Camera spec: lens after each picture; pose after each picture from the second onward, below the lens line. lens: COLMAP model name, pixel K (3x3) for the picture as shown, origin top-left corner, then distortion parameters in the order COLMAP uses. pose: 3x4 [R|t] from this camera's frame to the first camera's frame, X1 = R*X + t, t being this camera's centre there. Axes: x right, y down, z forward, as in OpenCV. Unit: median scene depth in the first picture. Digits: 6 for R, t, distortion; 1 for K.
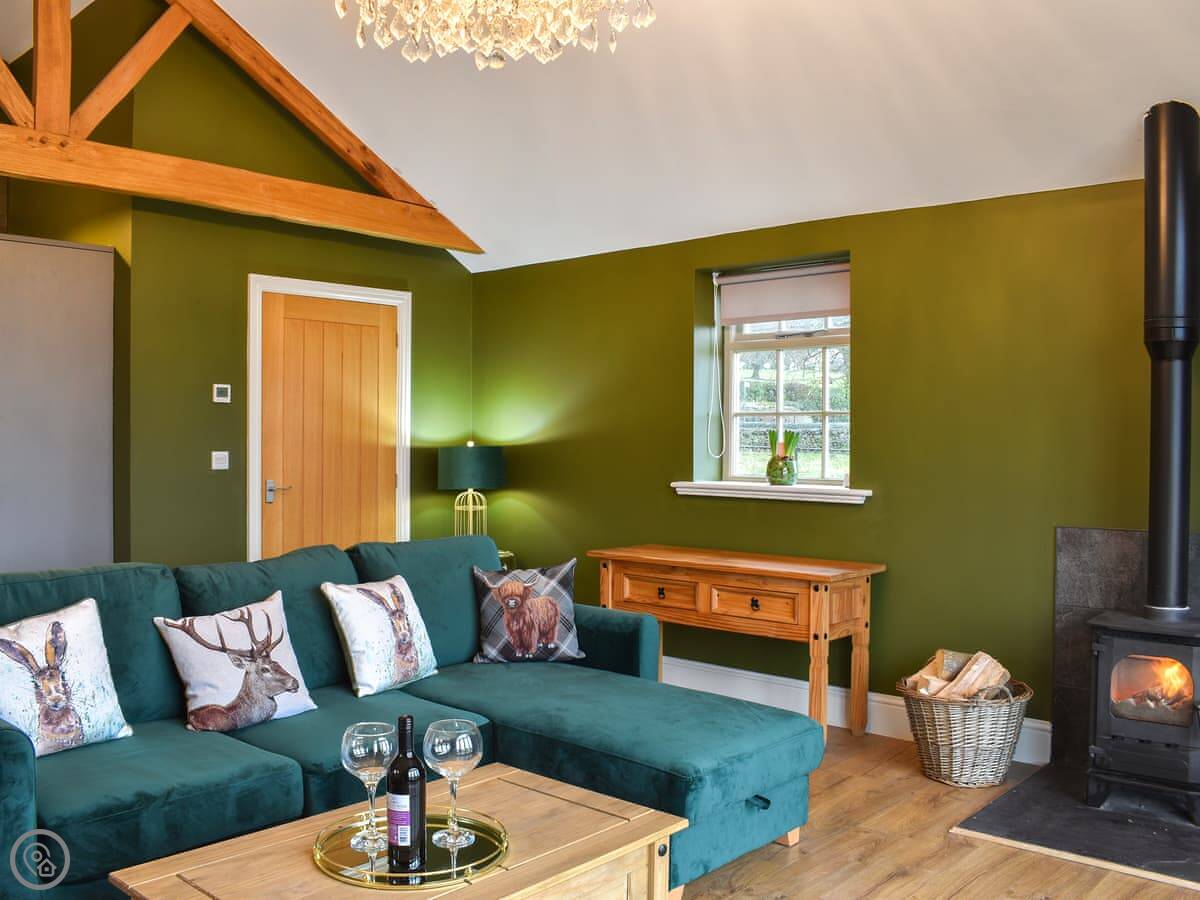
lens RADIAL K [[1048.1, 0, 600.0], [0, 1048.1, 450.0], [0, 0, 1]] dist [-0.156530, -0.003801]
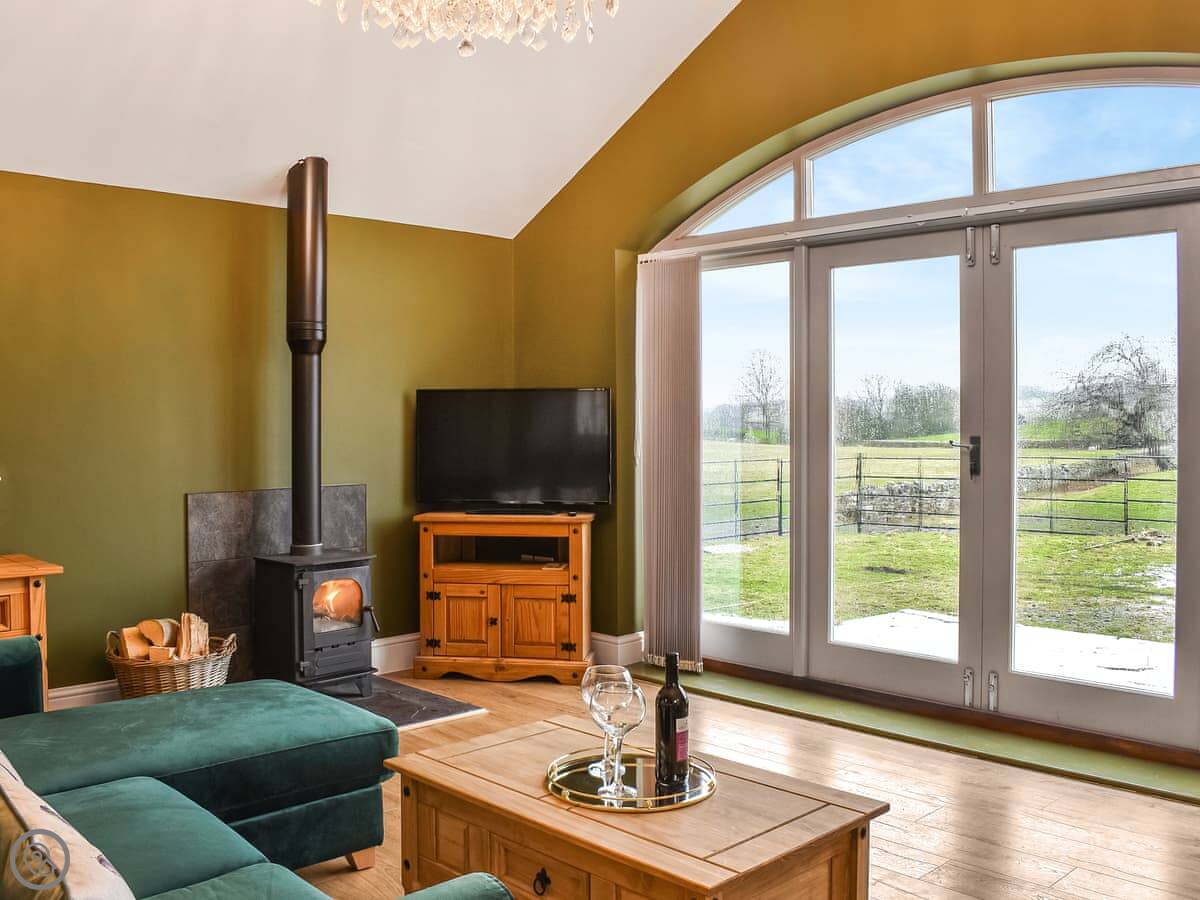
lens RADIAL K [[1025.2, 0, 600.0], [0, 1025.2, 450.0], [0, 0, 1]] dist [0.004770, 0.001768]
pose [[0.014621, -0.028048, 0.999500, -0.694105], [0.013515, 0.999521, 0.027850, 0.002037], [-0.999802, 0.013101, 0.014993, 0.540715]]
